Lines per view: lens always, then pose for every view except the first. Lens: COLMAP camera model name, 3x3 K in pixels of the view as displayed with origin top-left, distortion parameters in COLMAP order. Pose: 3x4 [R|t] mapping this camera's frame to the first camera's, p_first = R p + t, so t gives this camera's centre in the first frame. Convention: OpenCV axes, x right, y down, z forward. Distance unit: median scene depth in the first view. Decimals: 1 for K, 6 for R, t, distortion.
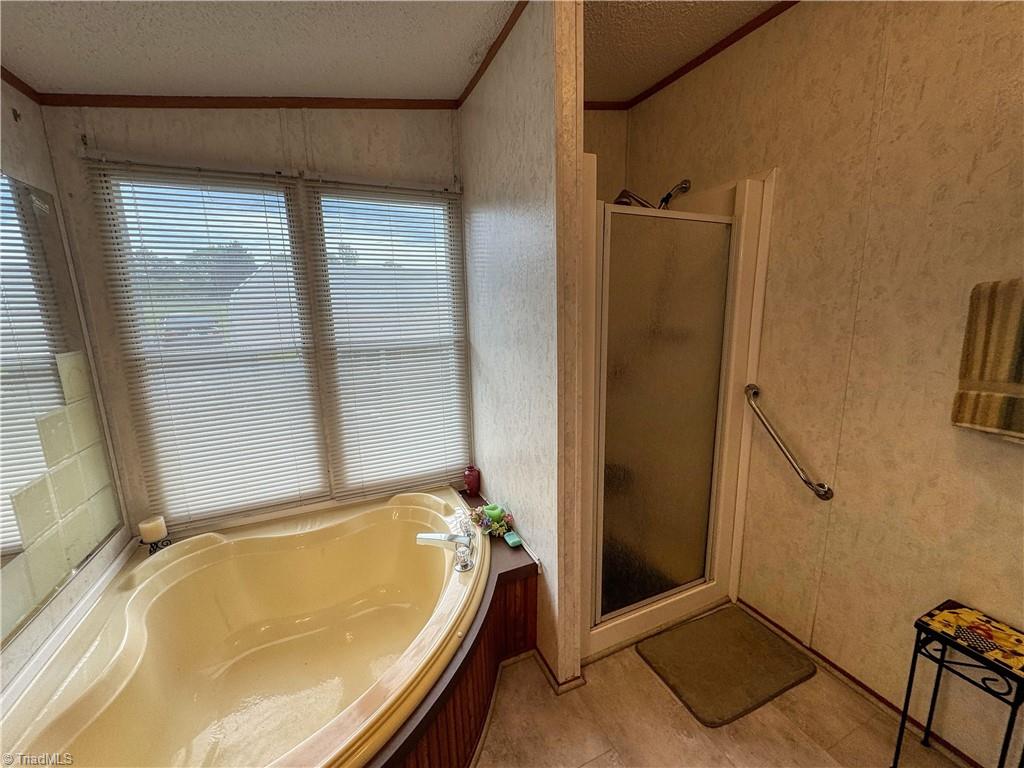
lens RADIAL K [[409.6, 0, 513.4], [0, 409.6, 384.8], [0, 0, 1]] dist [-0.002463, 0.000048]
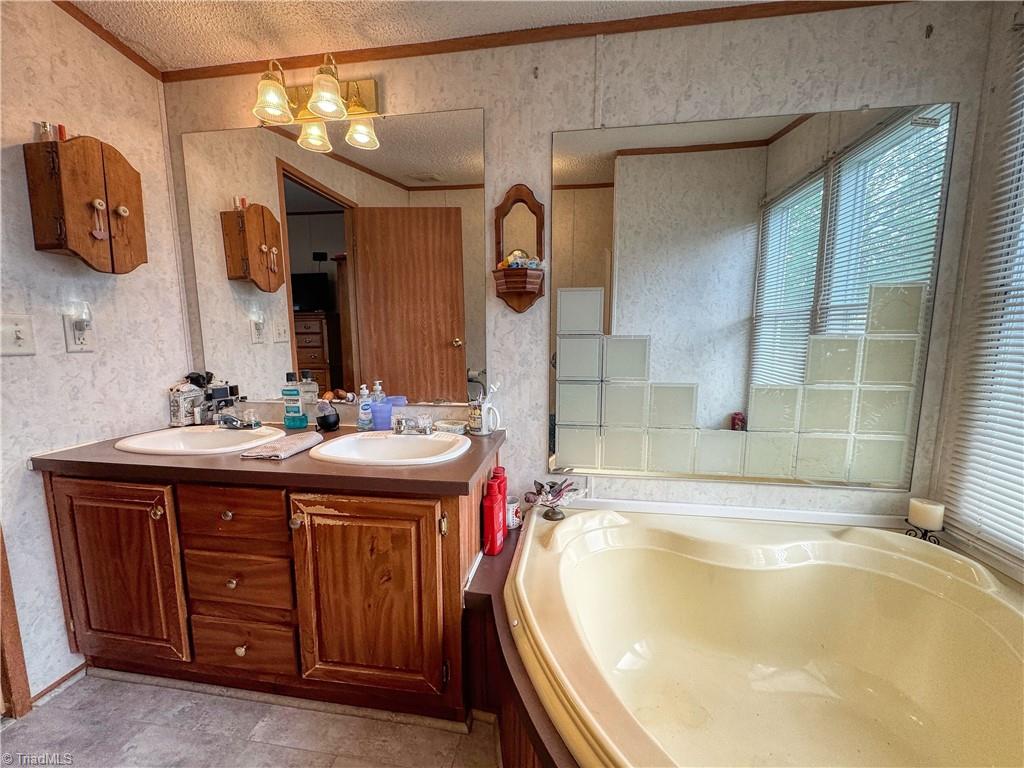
lens RADIAL K [[389.1, 0, 513.4], [0, 389.1, 383.2], [0, 0, 1]] dist [-0.000380, 0.000006]
pose [[-0.539649, 0.125683, -0.832456, 0.140755], [-0.151607, 0.958122, 0.242937, 0.046445], [0.828127, 0.257307, -0.497995, 0.623354]]
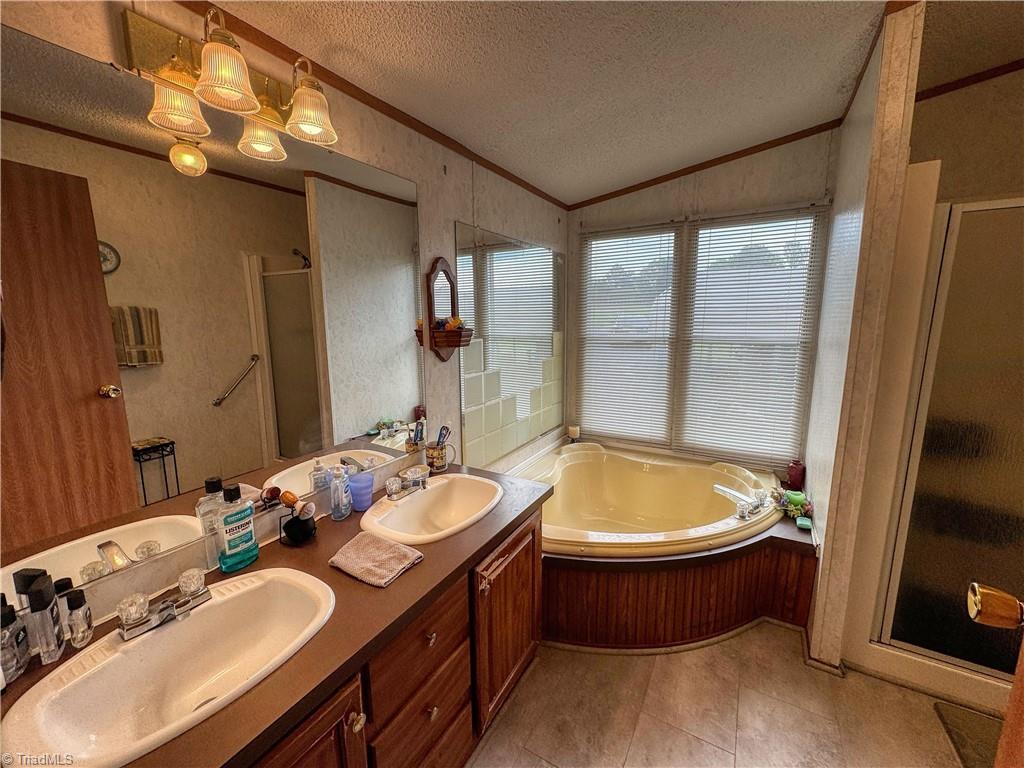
lens RADIAL K [[409.6, 0, 515.0], [0, 409.6, 379.1], [0, 0, 1]] dist [-0.002463, 0.000048]
pose [[0.580792, 0.139644, -0.801985, 0.373912], [-0.156953, 0.985901, 0.058003, 0.057607], [0.798778, 0.092187, 0.594521, -0.297567]]
